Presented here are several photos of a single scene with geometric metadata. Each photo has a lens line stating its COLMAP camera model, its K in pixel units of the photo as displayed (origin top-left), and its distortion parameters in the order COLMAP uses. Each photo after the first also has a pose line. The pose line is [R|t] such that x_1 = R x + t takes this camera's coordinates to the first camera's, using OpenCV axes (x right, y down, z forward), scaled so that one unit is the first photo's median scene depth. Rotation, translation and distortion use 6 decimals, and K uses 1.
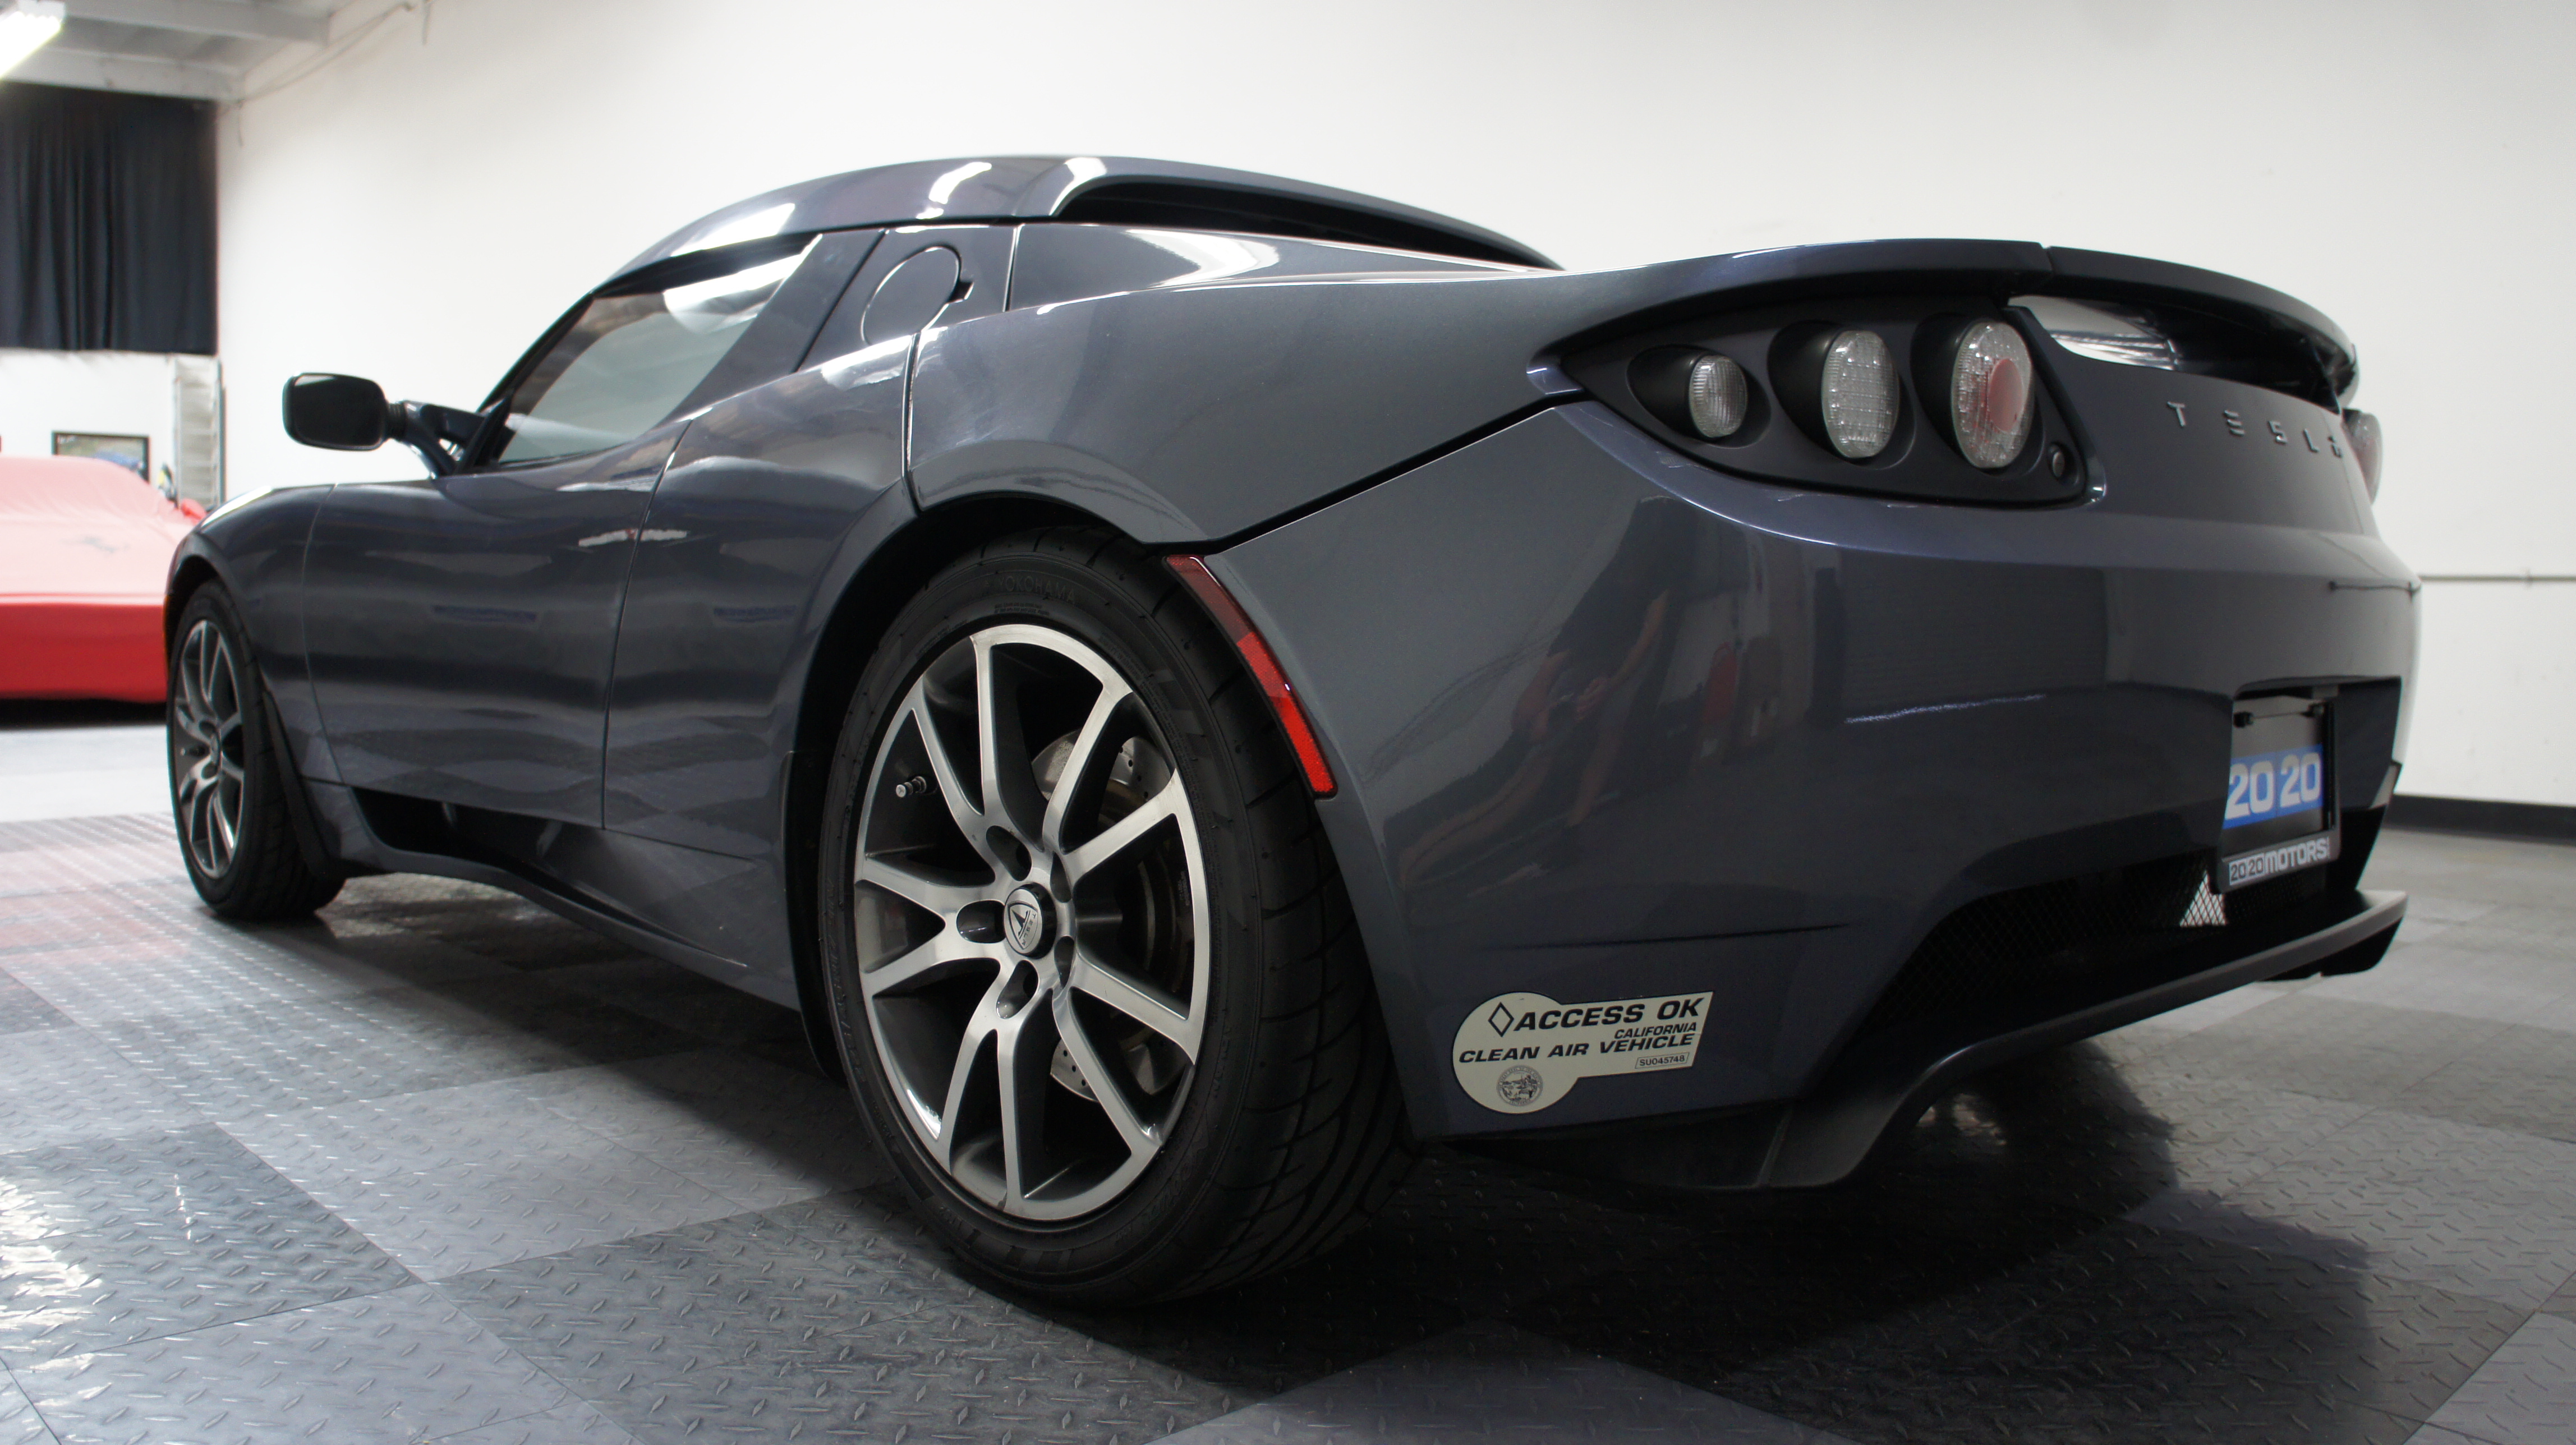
lens RADIAL K [[2014.2, 0, 1280.8], [0, 2014.2, 706.9], [0, 0, 1]] dist [-0.180308, 0.124835]
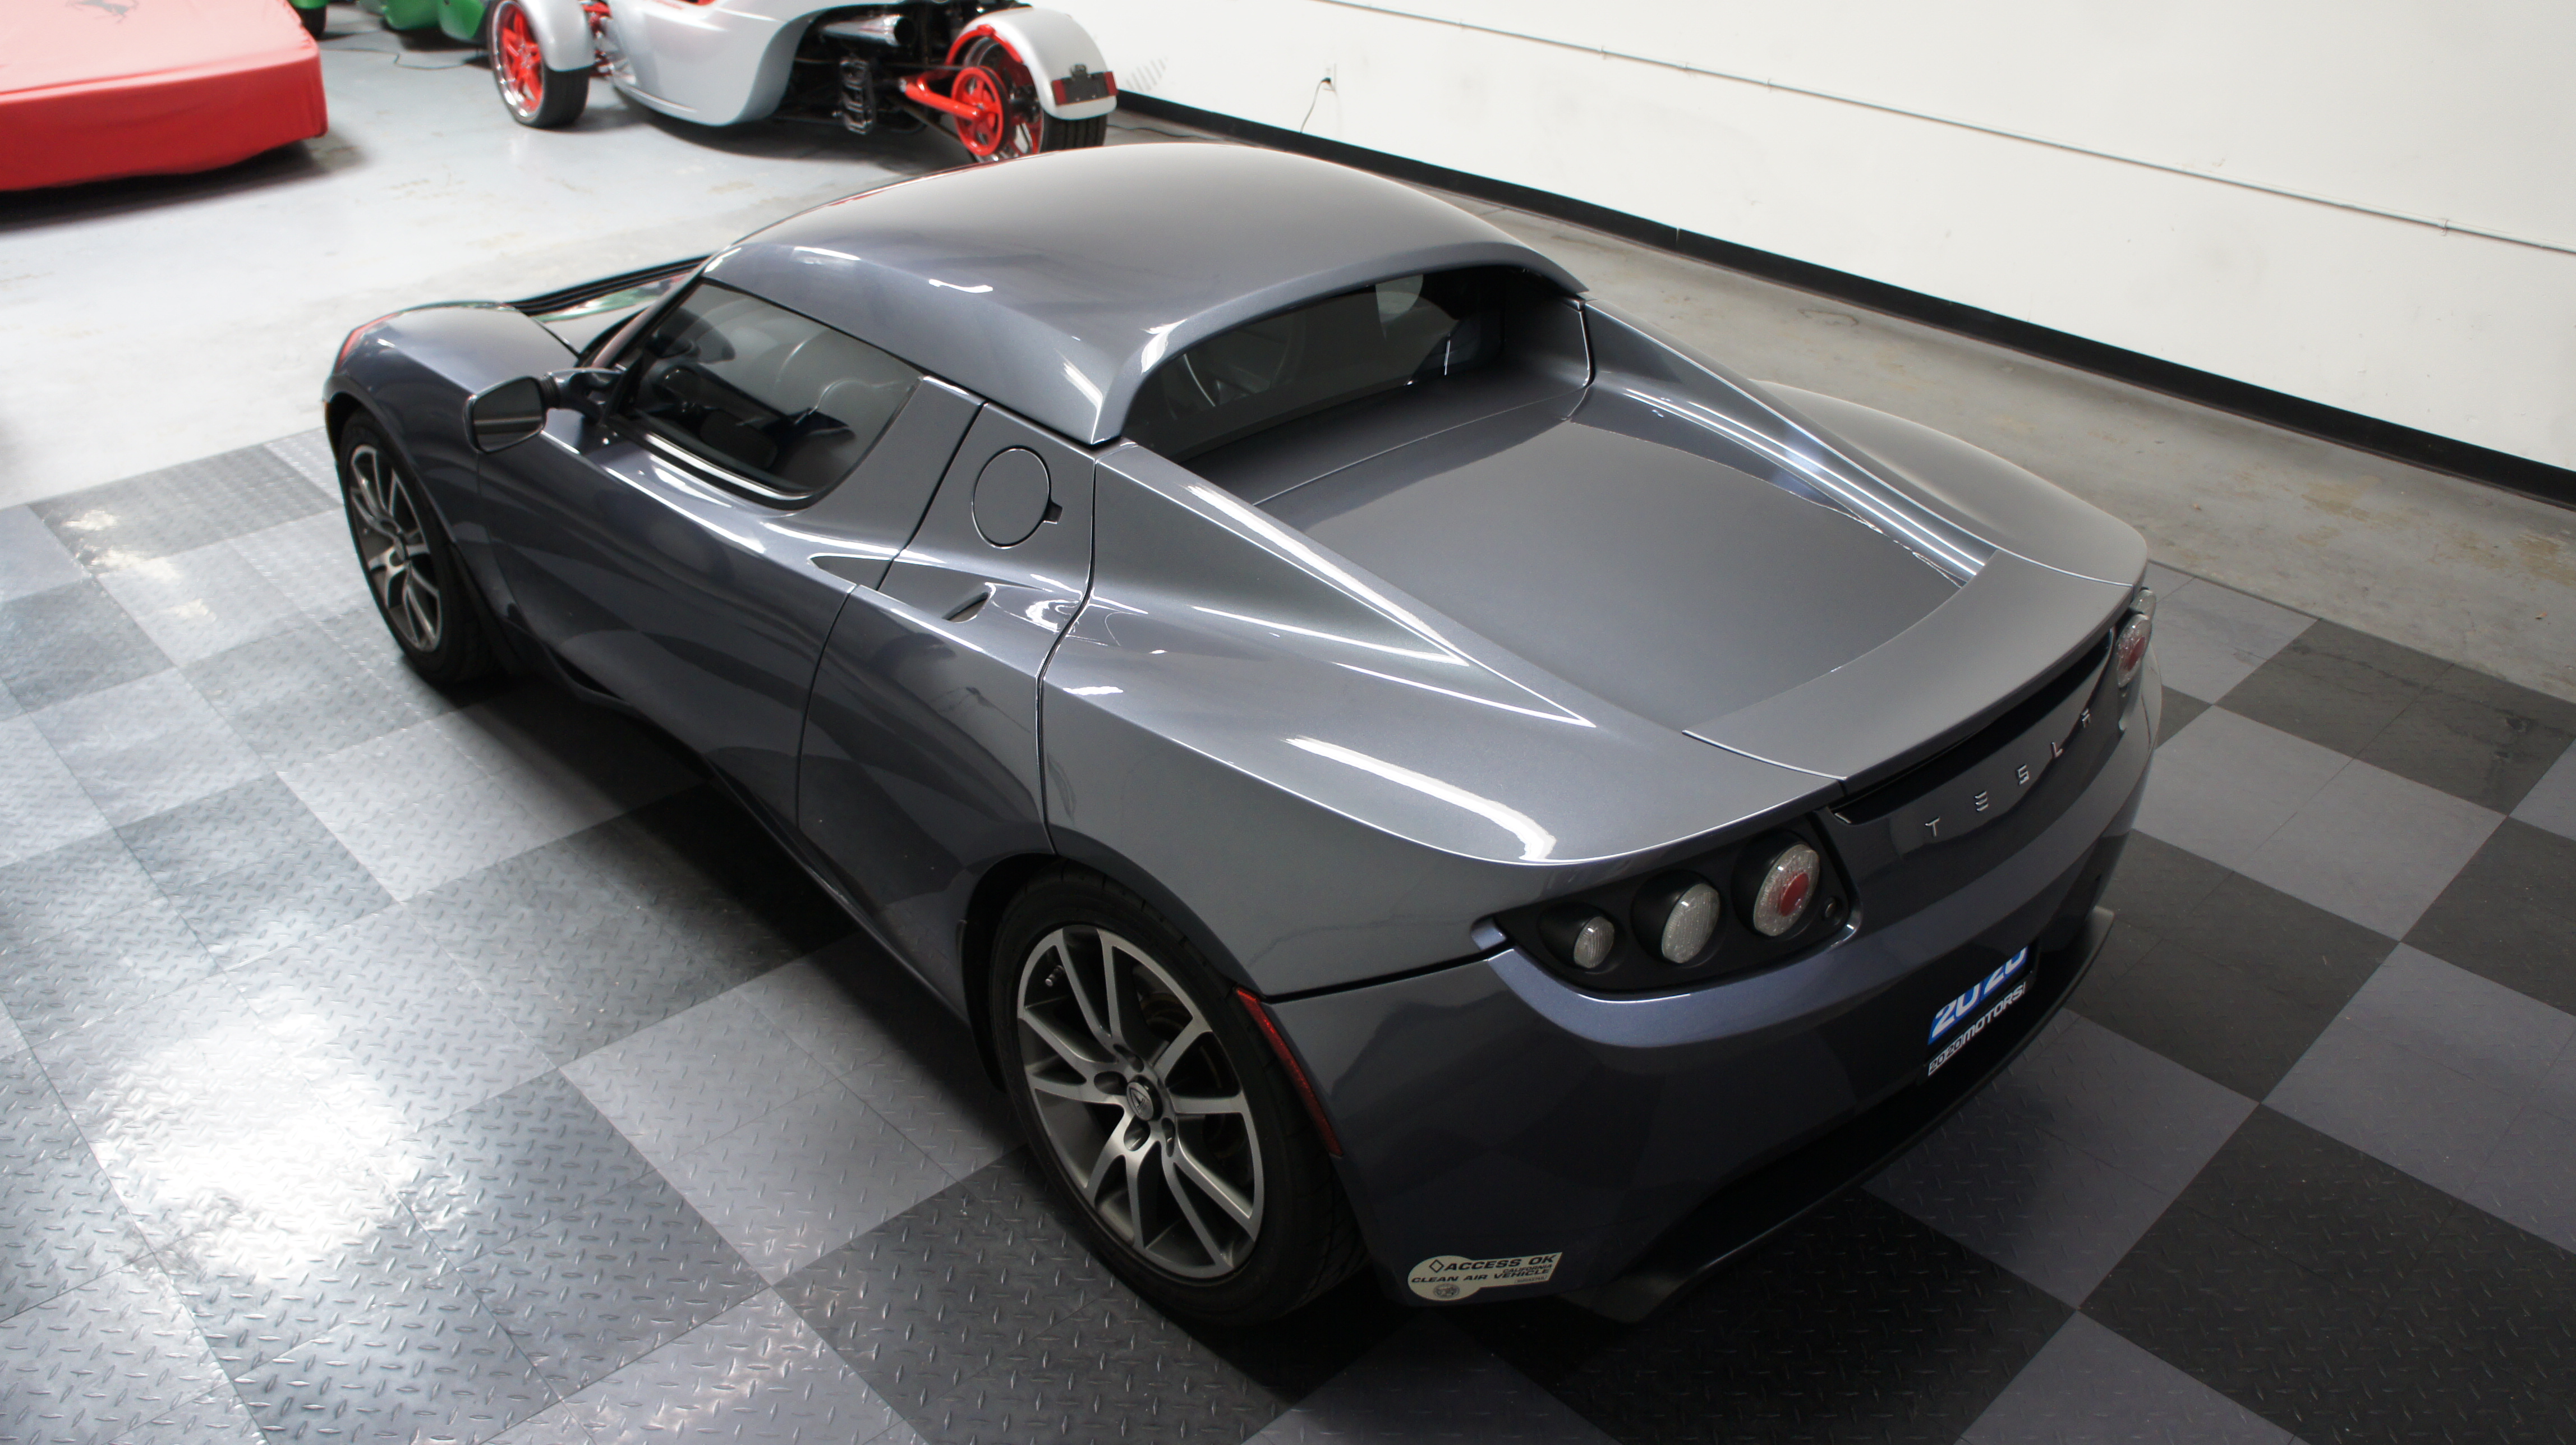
lens RADIAL K [[2014.2, 0, 1288.9], [0, 2014.2, 713.5], [0, 0, 1]] dist [-0.180308, 0.124835]
pose [[0.999988, 0.000648, 0.004871, -0.020667], [-0.002665, 0.904277, 0.426937, -0.829994], [-0.004128, -0.426945, 0.904268, -0.277631]]
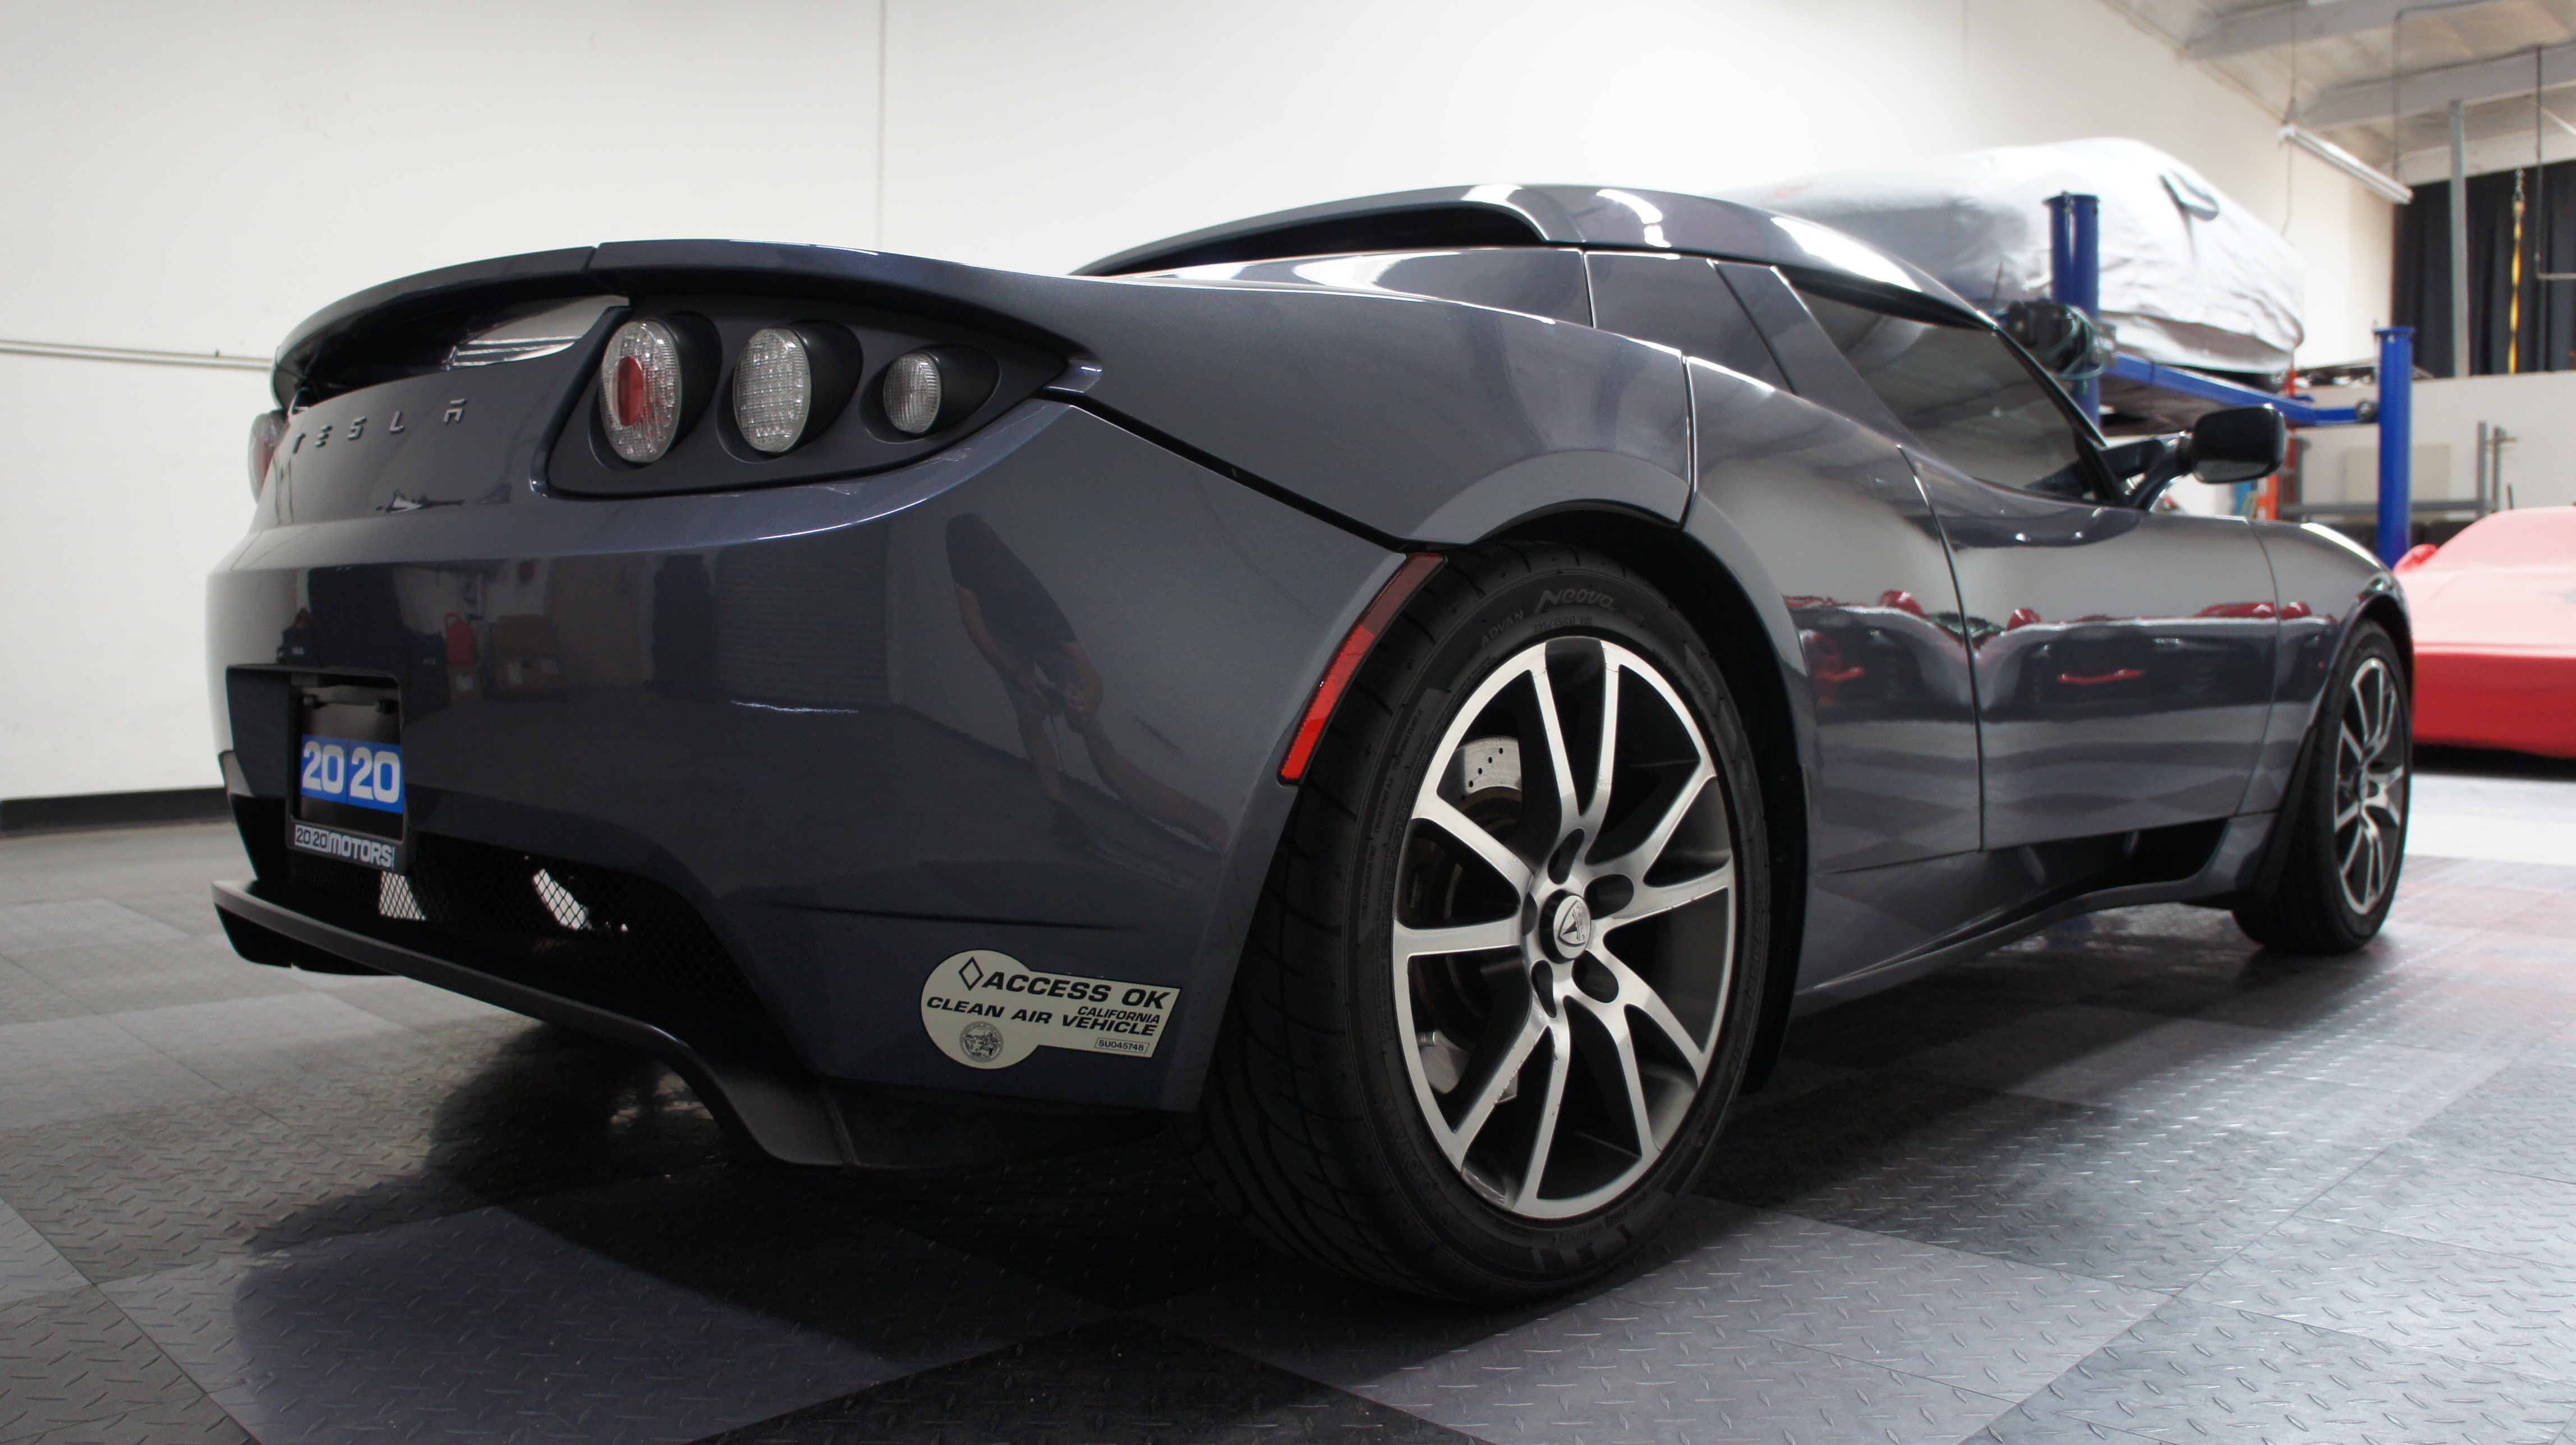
lens RADIAL K [[2014.2, 0, 1274.7], [0, 2014.2, 724.1], [0, 0, 1]] dist [-0.180308, 0.124835]
pose [[0.023157, 0.041403, -0.998874, 1.674724], [-0.066269, 0.997008, 0.039789, -0.057411], [0.997533, 0.065273, 0.025832, 1.524732]]
